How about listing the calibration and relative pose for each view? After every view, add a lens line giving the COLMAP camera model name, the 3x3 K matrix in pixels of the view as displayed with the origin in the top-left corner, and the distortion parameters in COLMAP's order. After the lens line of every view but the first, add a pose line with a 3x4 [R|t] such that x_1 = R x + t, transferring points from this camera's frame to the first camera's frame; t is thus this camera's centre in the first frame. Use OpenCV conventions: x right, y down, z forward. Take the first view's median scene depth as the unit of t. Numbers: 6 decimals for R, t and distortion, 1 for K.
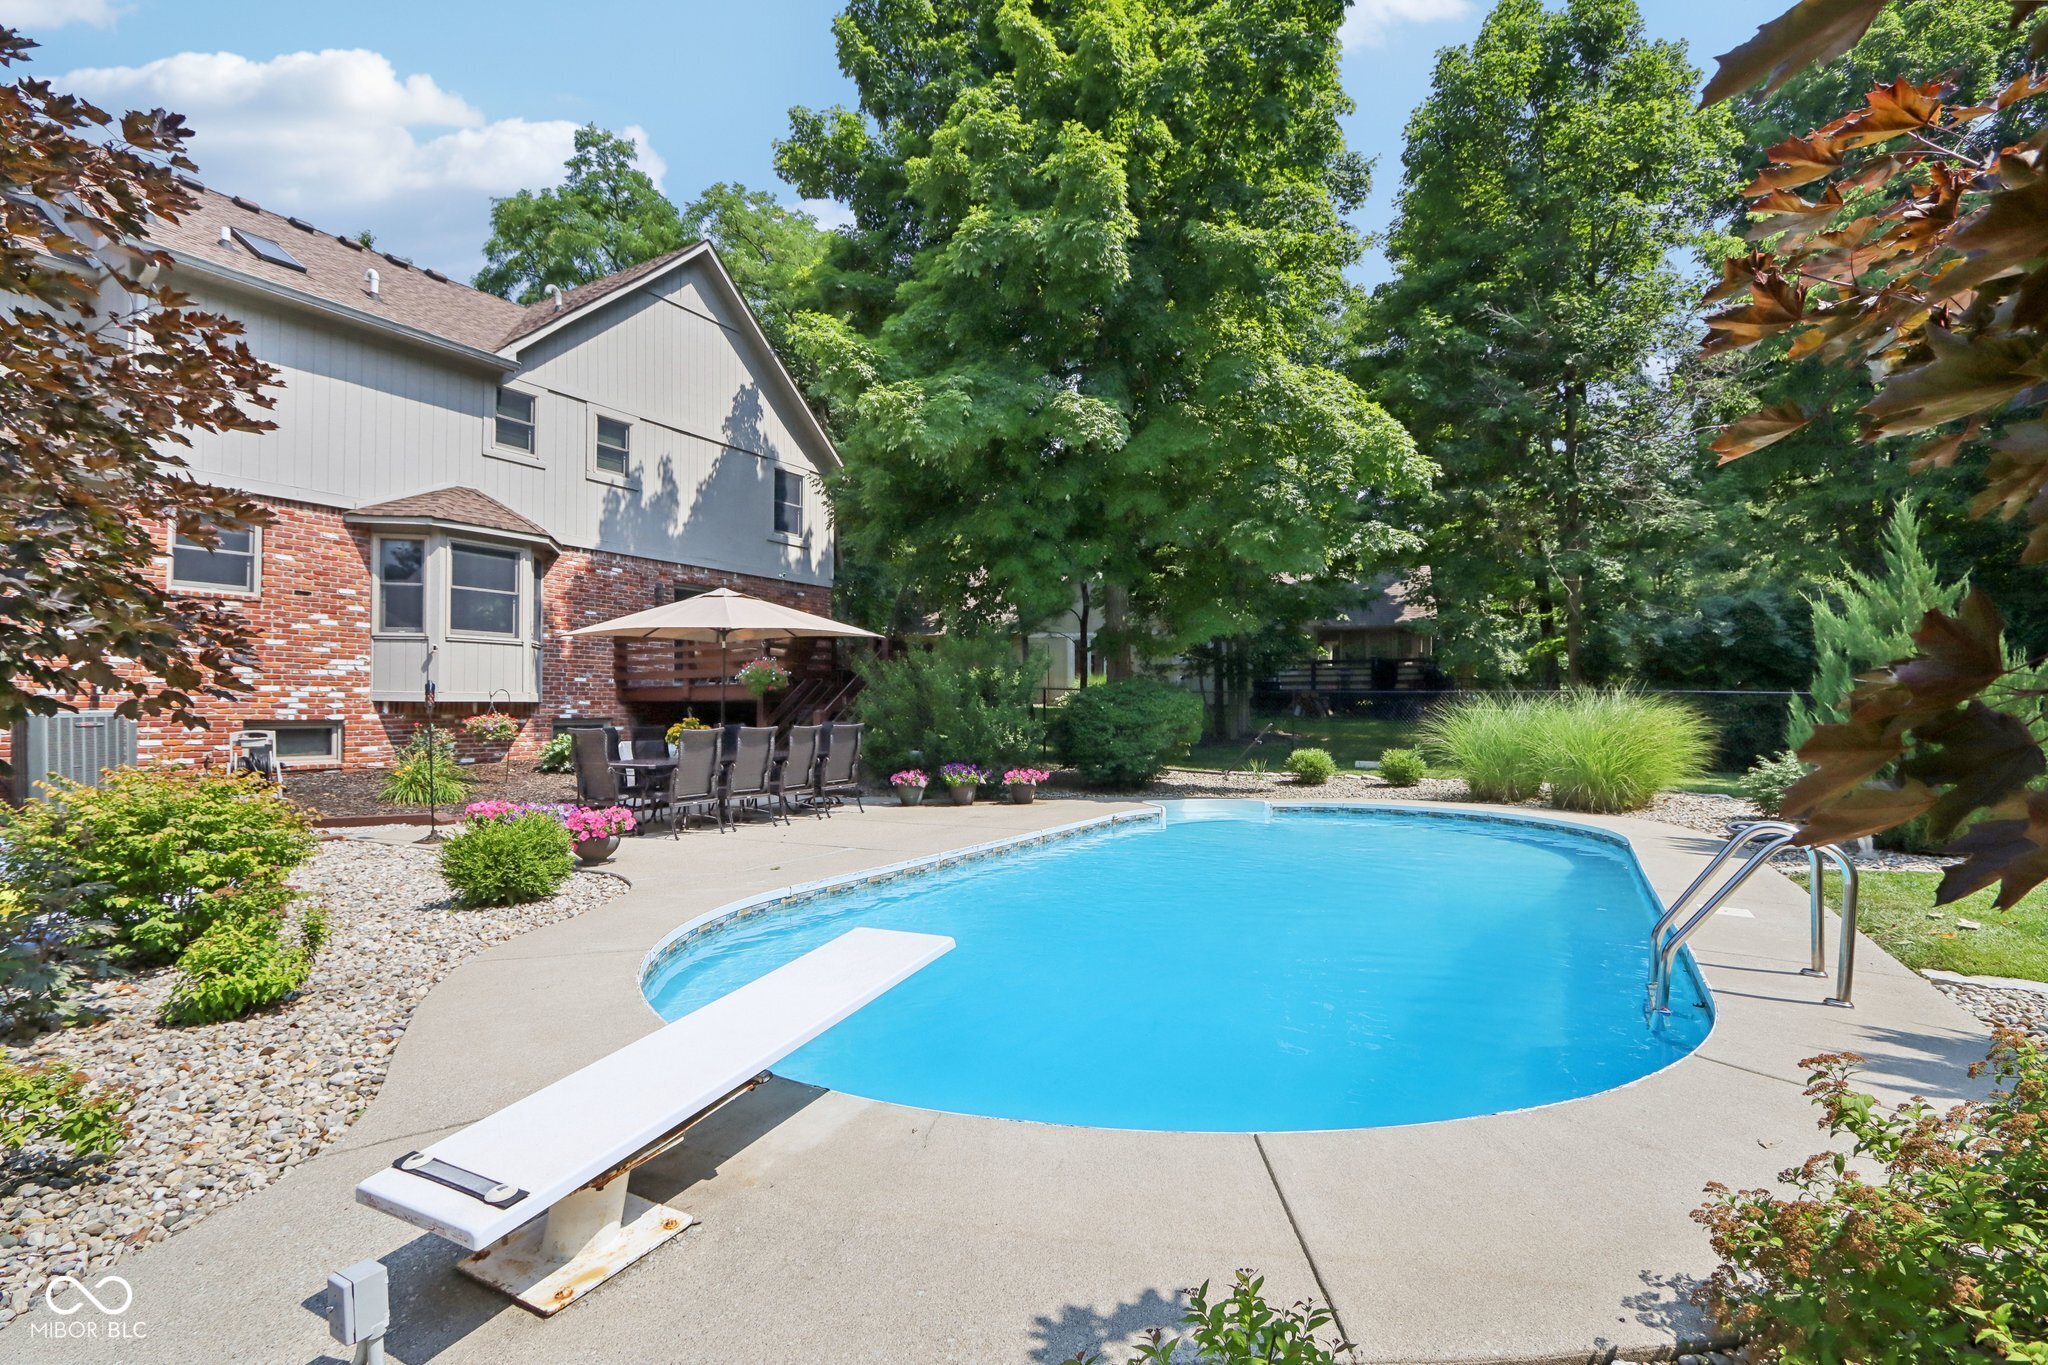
lens RADIAL K [[959.0, 0, 1020.6], [0, 959.0, 690.9], [0, 0, 1]] dist [-0.013290, 0.000077]
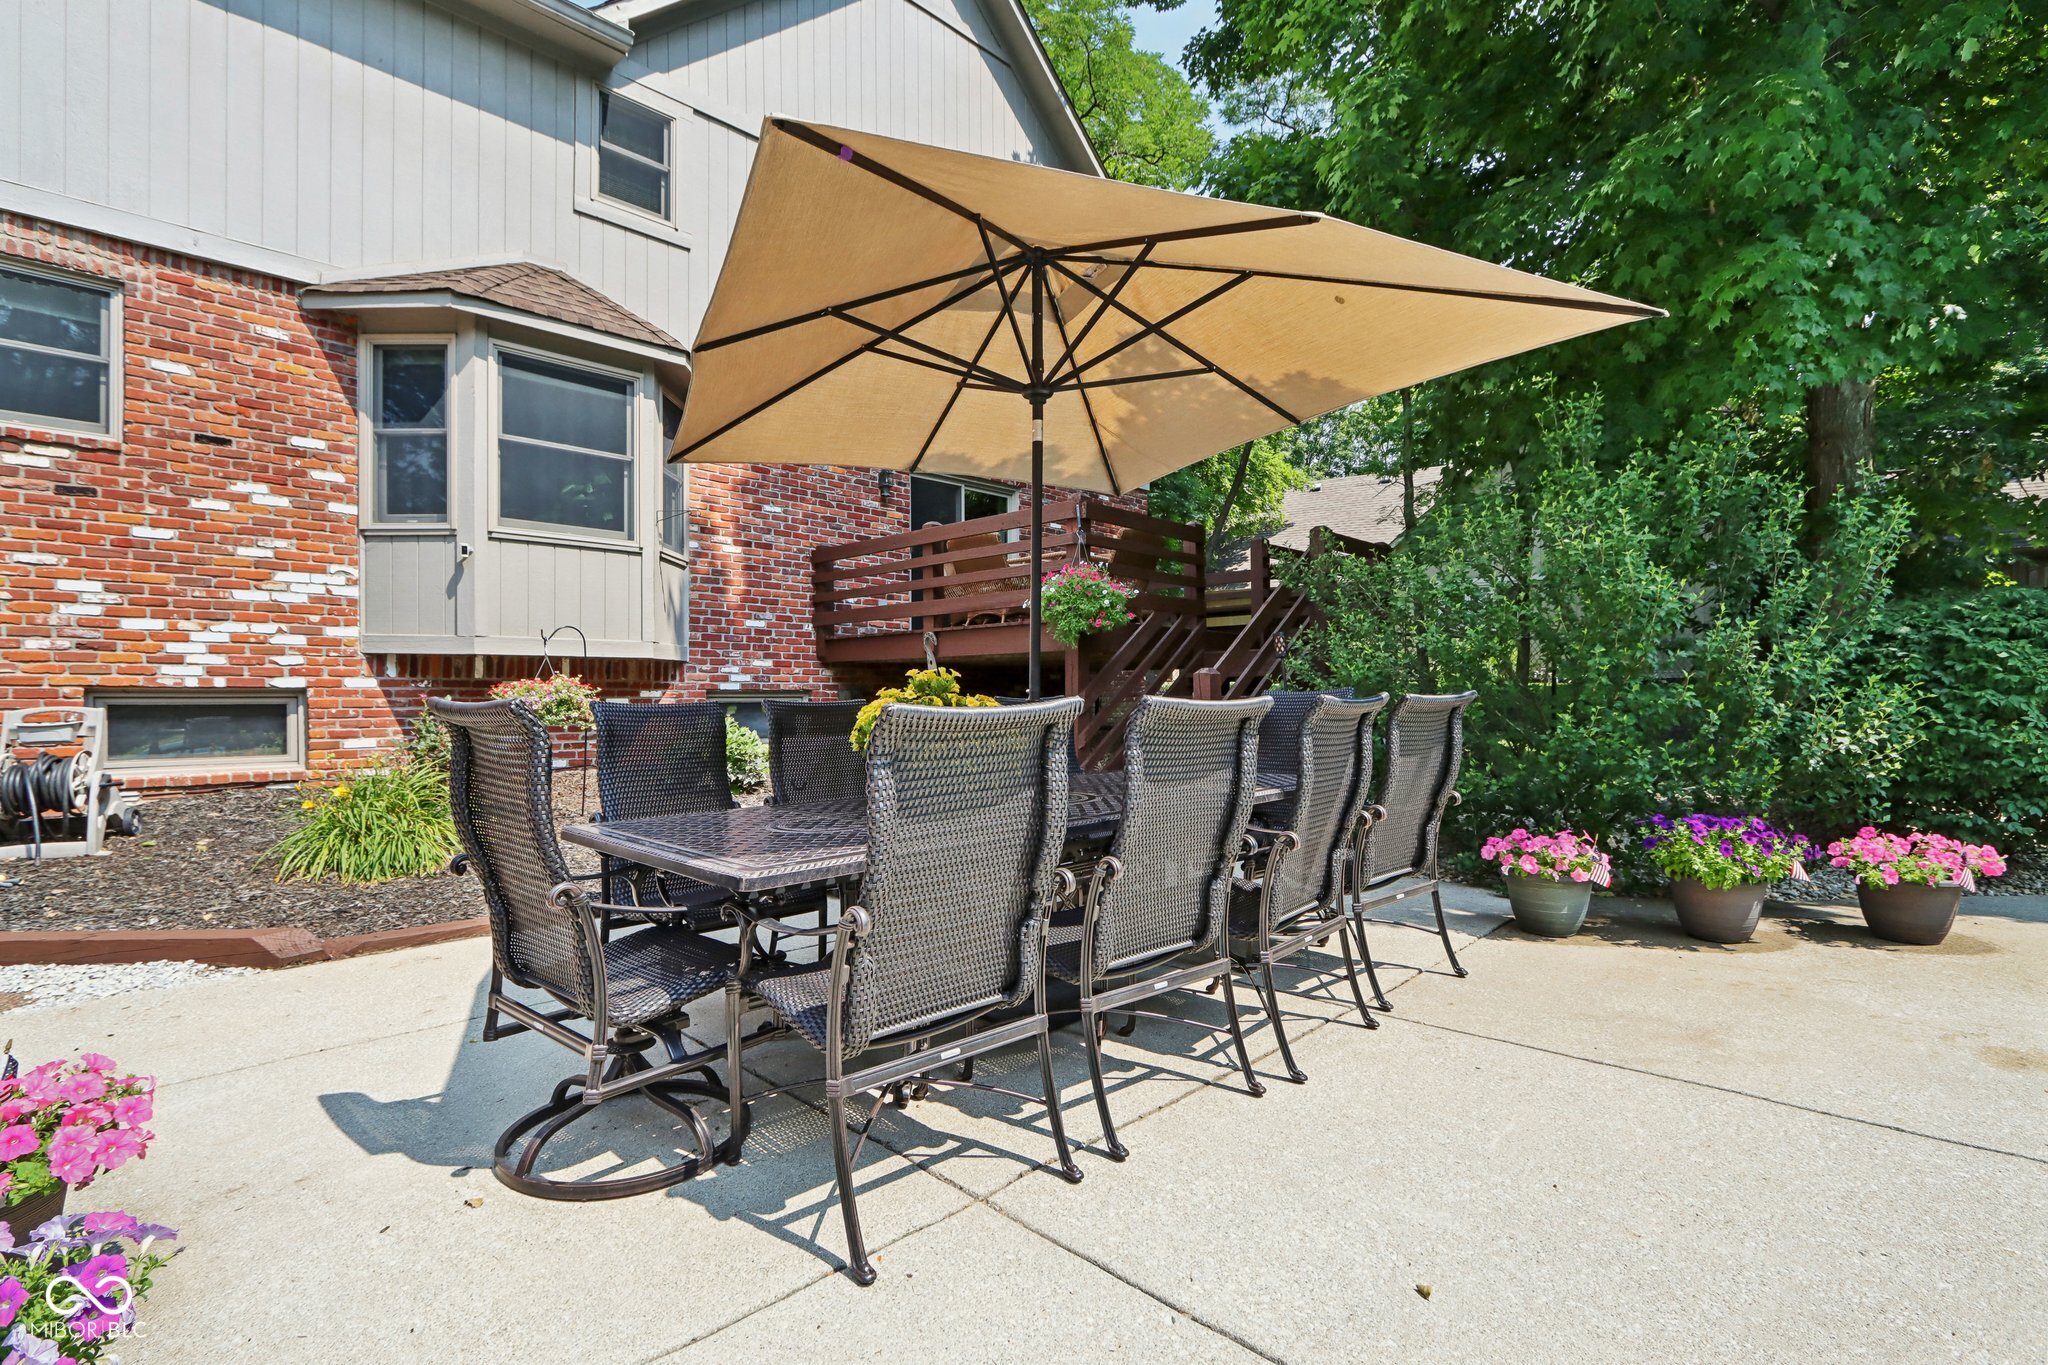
lens RADIAL K [[968.9, 0, 1027.0], [0, 968.9, 697.2], [0, 0, 1]] dist [-0.012331, -0.000286]
pose [[0.971375, 0.001921, -0.237543, -0.193181], [0.003966, 0.999697, 0.024301, 0.023404], [0.237517, -0.024547, 0.971073, 0.563899]]
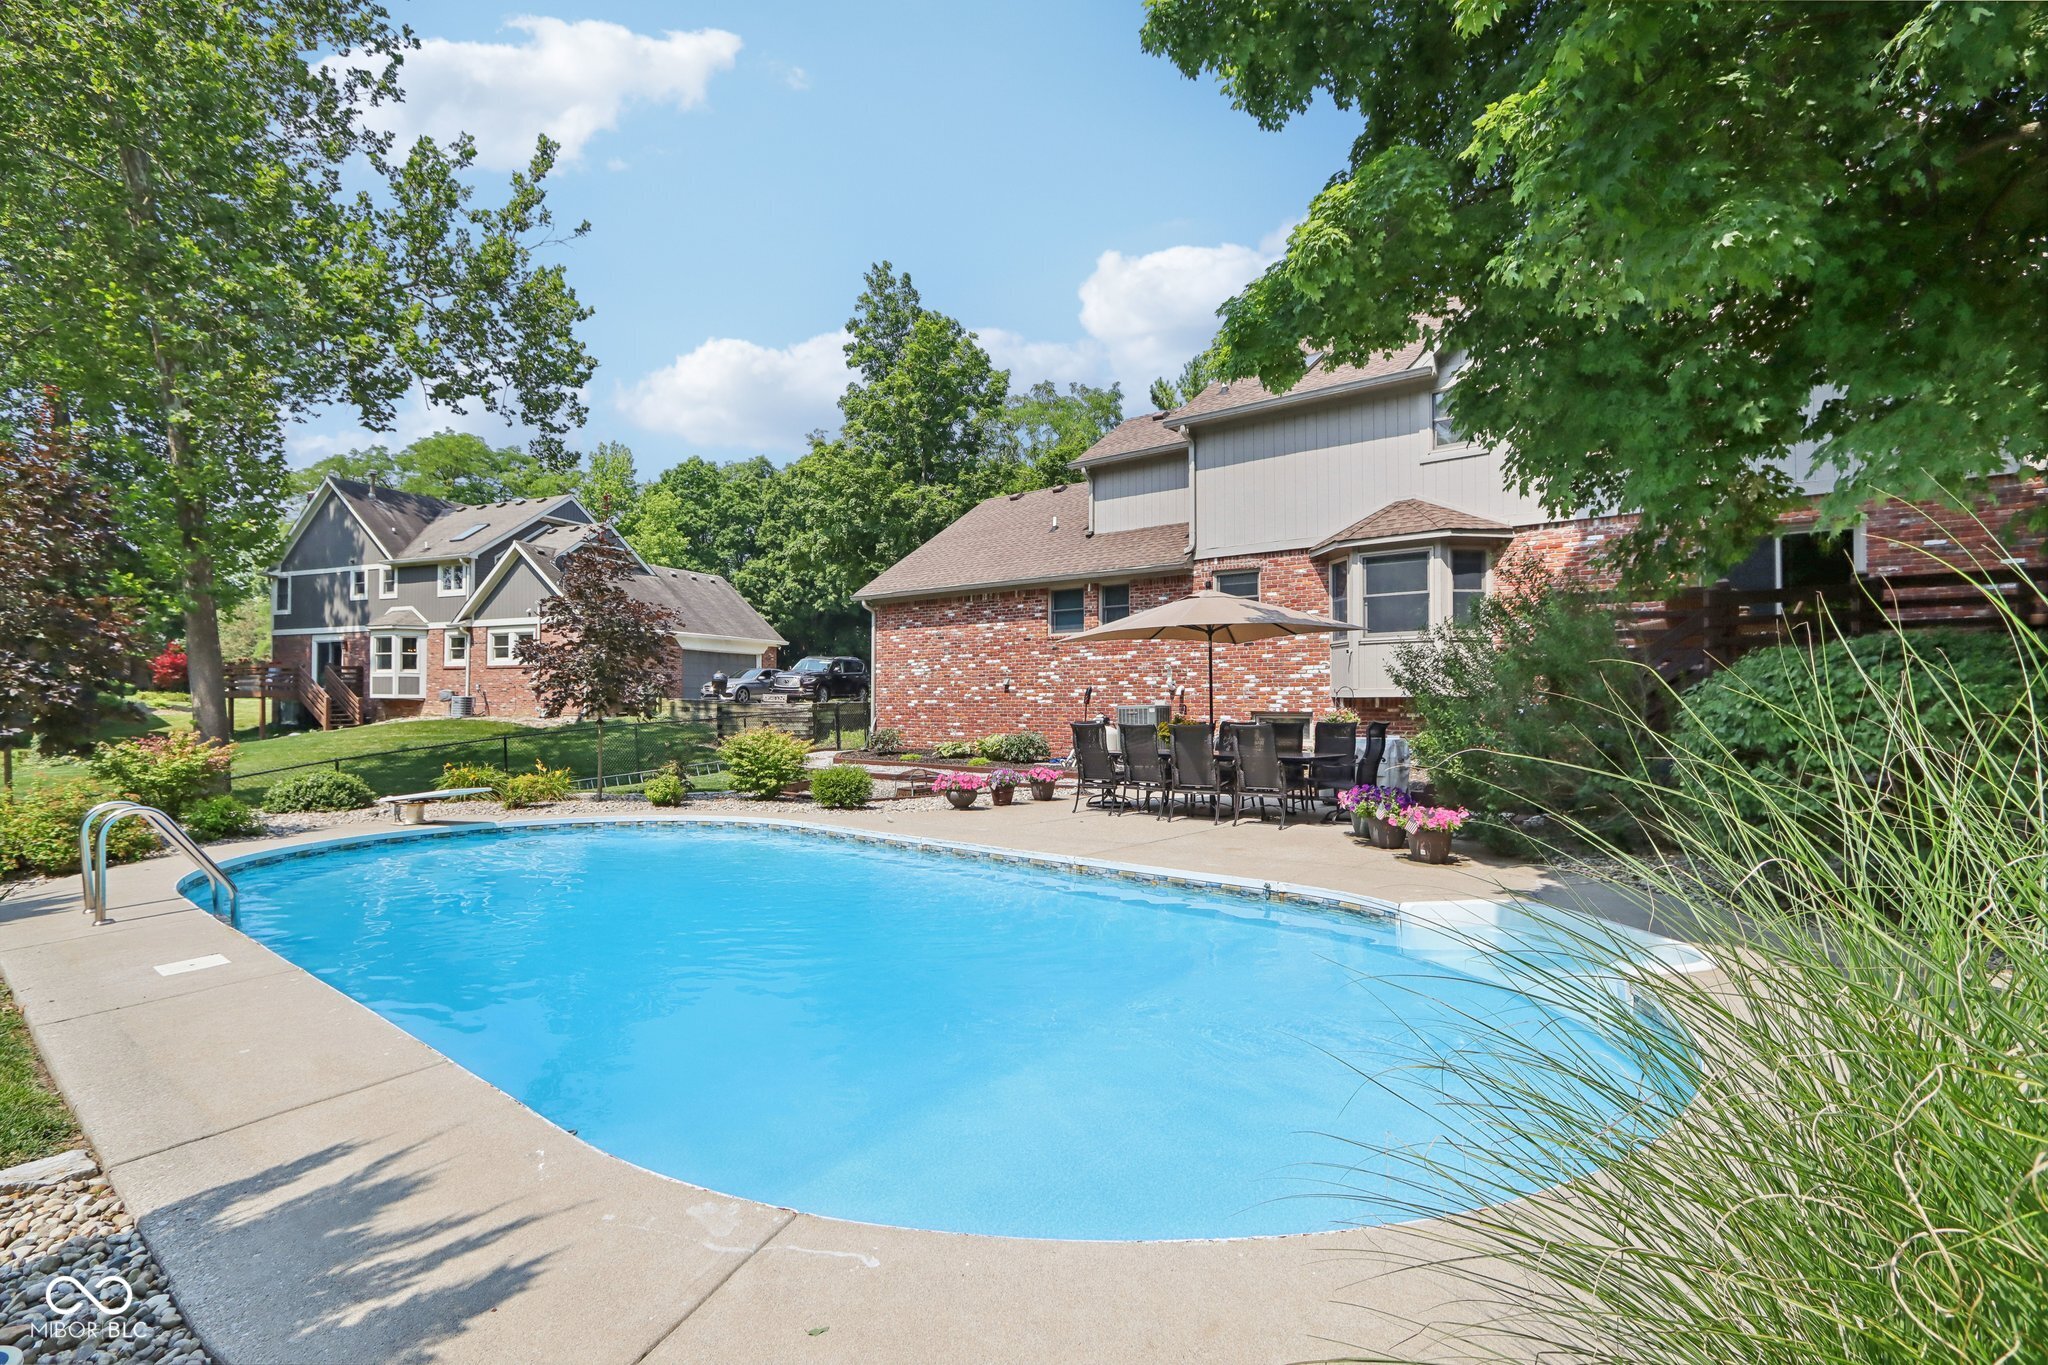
lens RADIAL K [[959.0, 0, 1020.6], [0, 959.0, 690.9], [0, 0, 1]] dist [-0.013290, 0.000077]
pose [[-0.145842, -0.011378, -0.989243, 0.606627], [0.024048, 0.999598, -0.015043, 0.011325], [0.989016, -0.025983, -0.145509, 0.777959]]
